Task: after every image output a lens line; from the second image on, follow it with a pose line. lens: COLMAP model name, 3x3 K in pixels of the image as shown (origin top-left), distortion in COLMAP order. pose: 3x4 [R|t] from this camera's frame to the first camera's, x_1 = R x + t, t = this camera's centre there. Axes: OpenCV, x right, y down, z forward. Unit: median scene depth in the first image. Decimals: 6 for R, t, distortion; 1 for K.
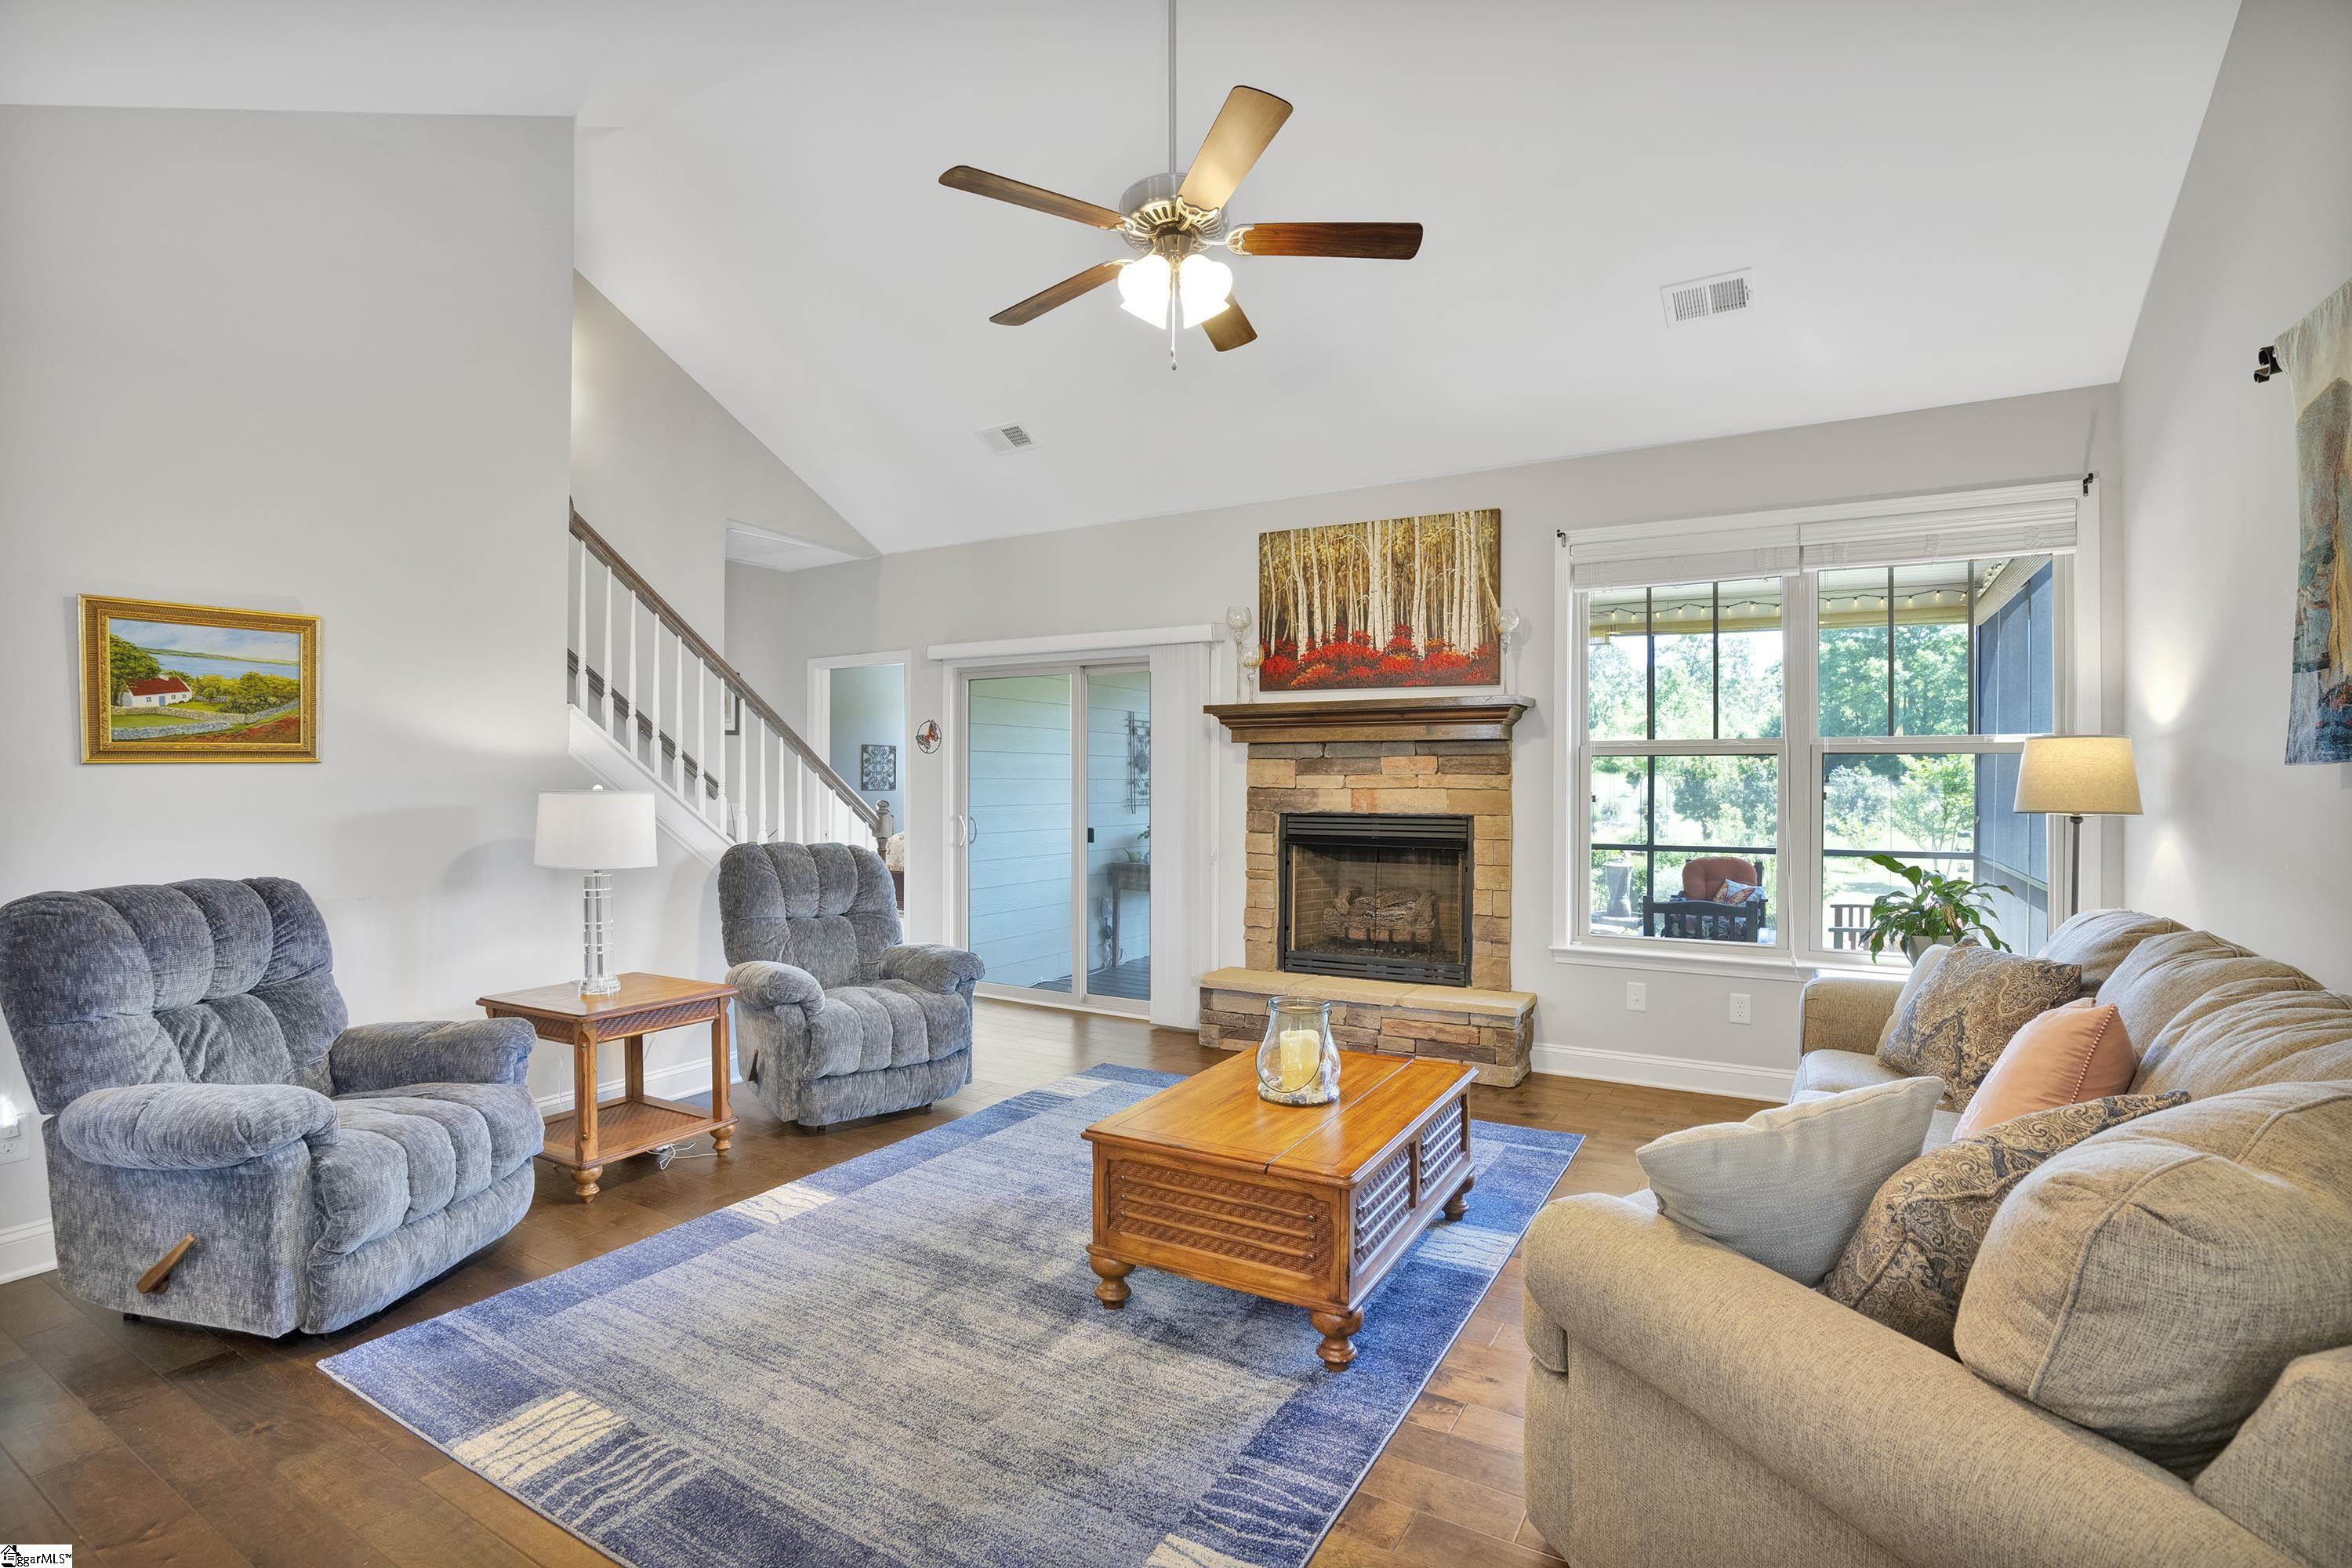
lens RADIAL K [[1103.5, 0, 1165.0], [0, 1103.5, 776.8], [0, 0, 1]] dist [-0.030425, 0.001699]
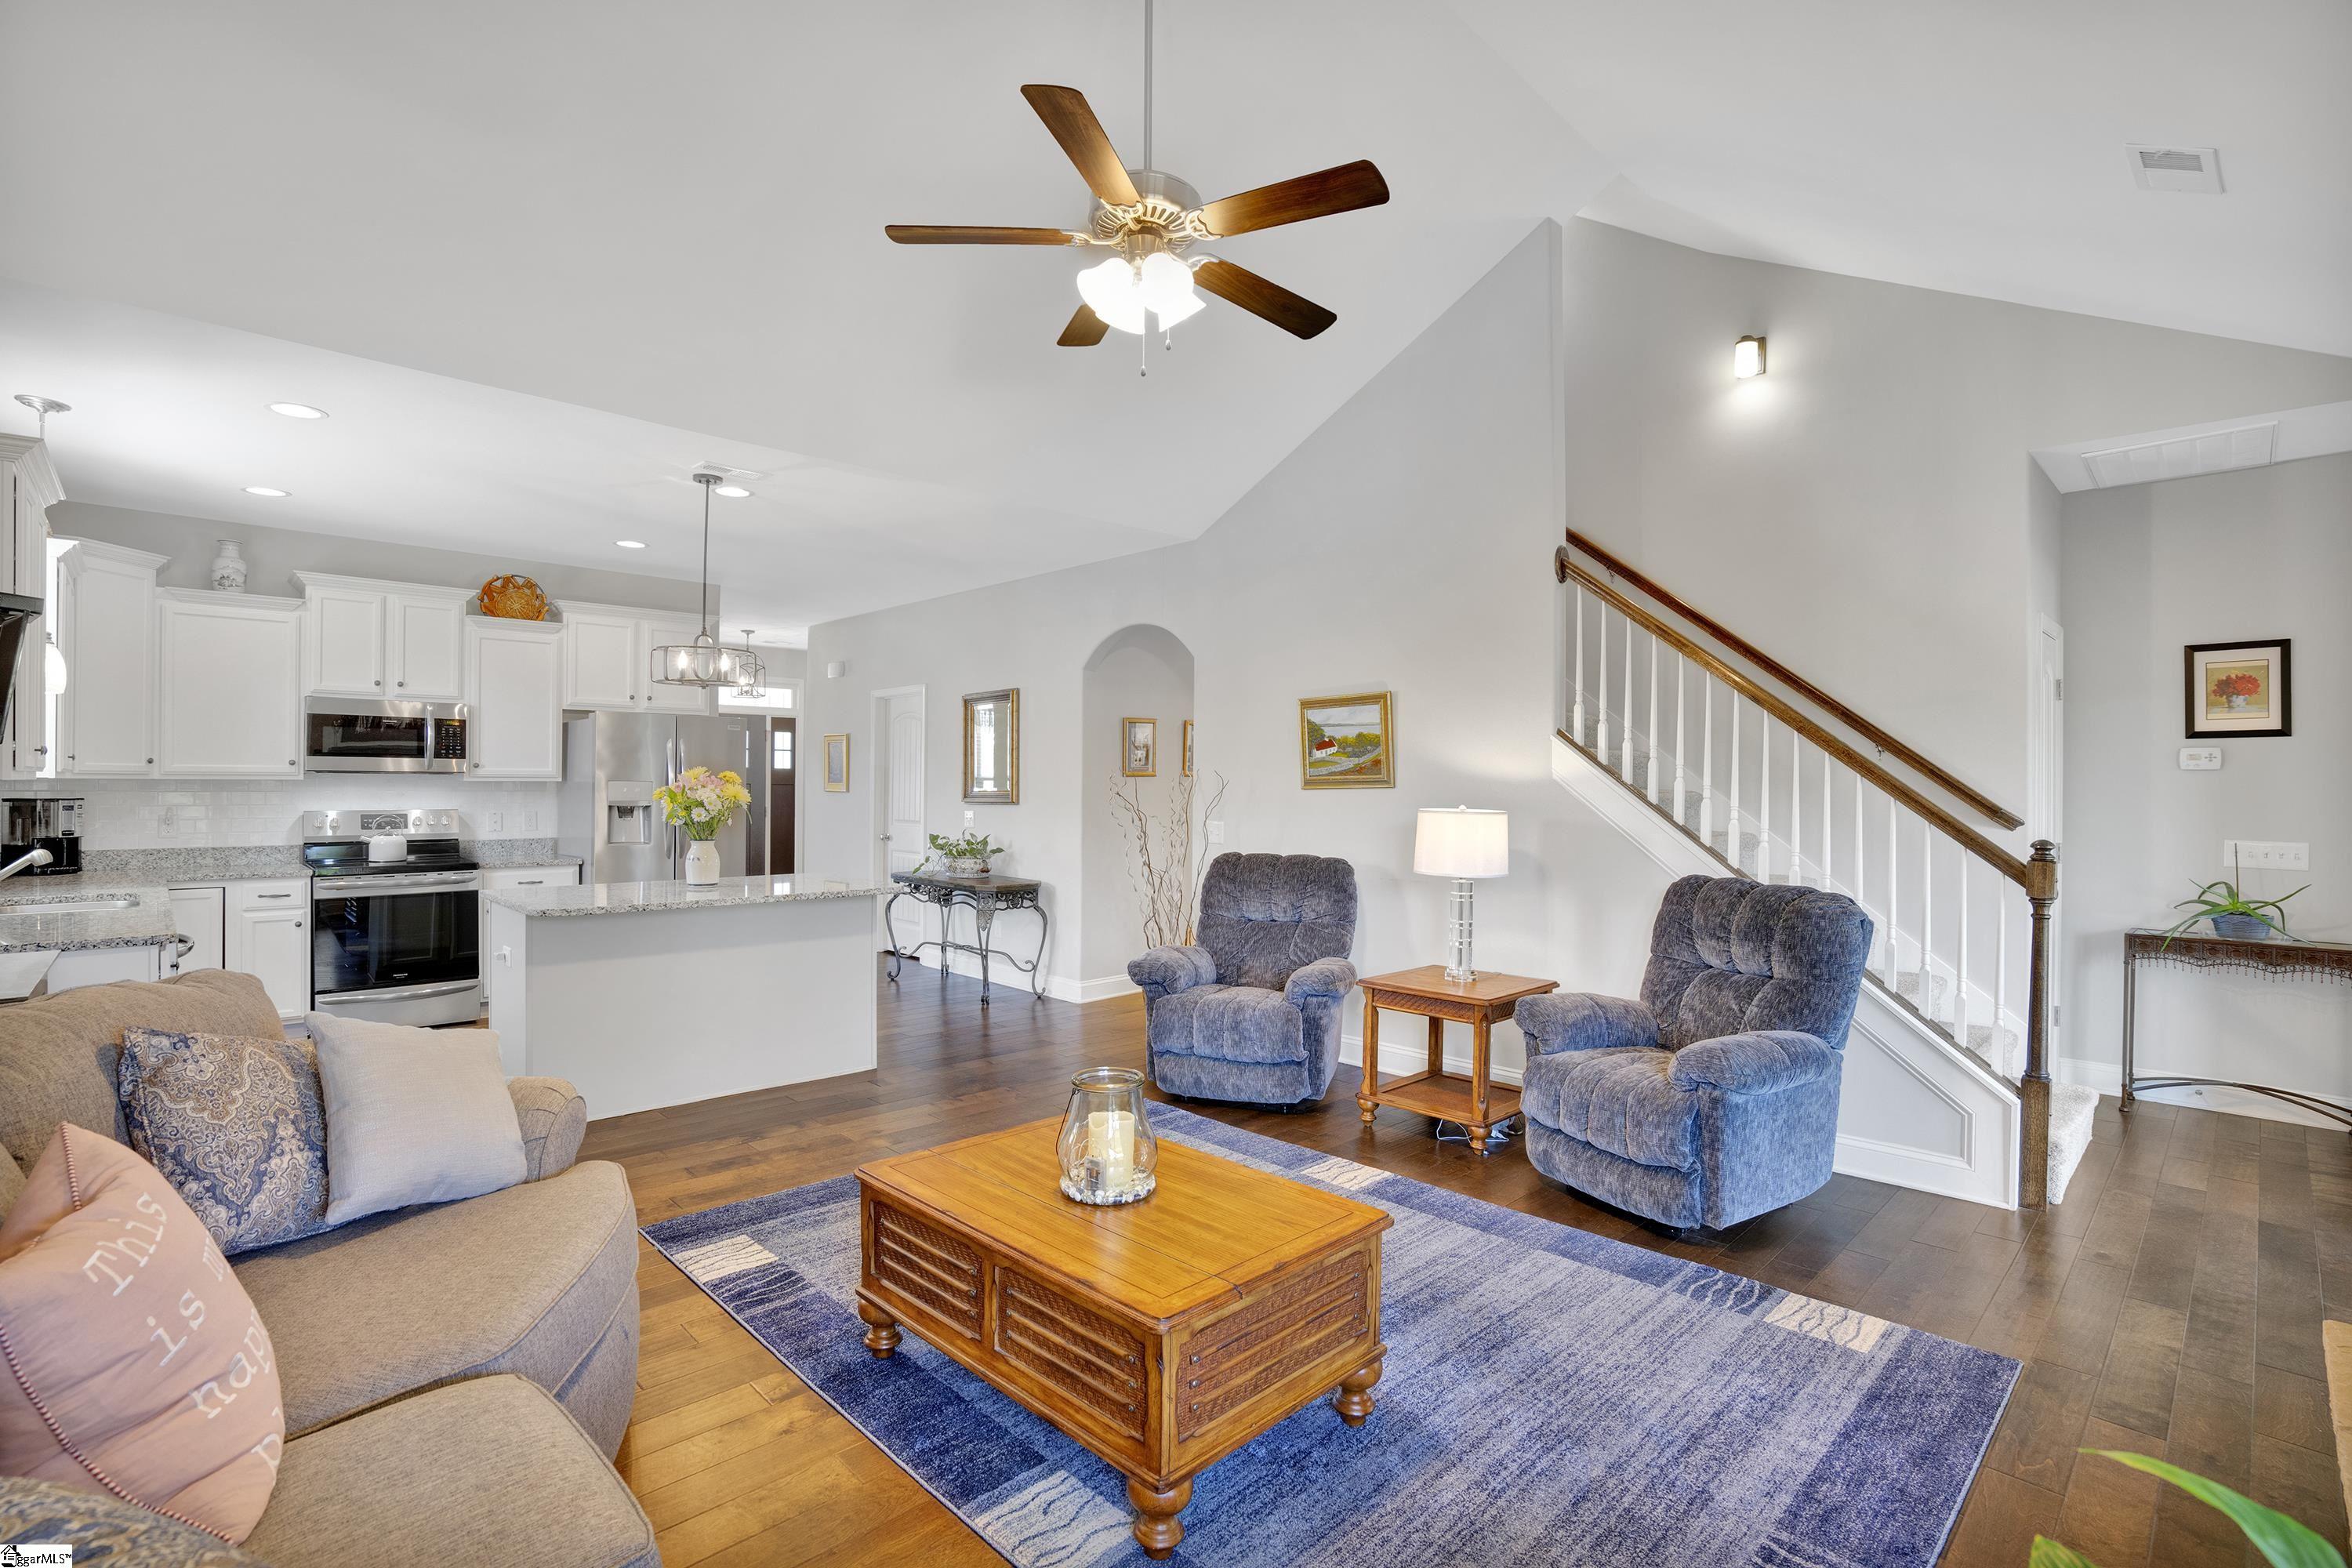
lens RADIAL K [[1103.5, 0, 1168.9], [0, 1103.5, 793.6], [0, 0, 1]] dist [-0.030425, 0.001699]
pose [[-0.259775, 0.000370, -0.965669, 0.819920], [-0.002769, 0.999996, 0.001128, -0.005320], [0.965665, 0.002967, -0.259773, 1.146640]]
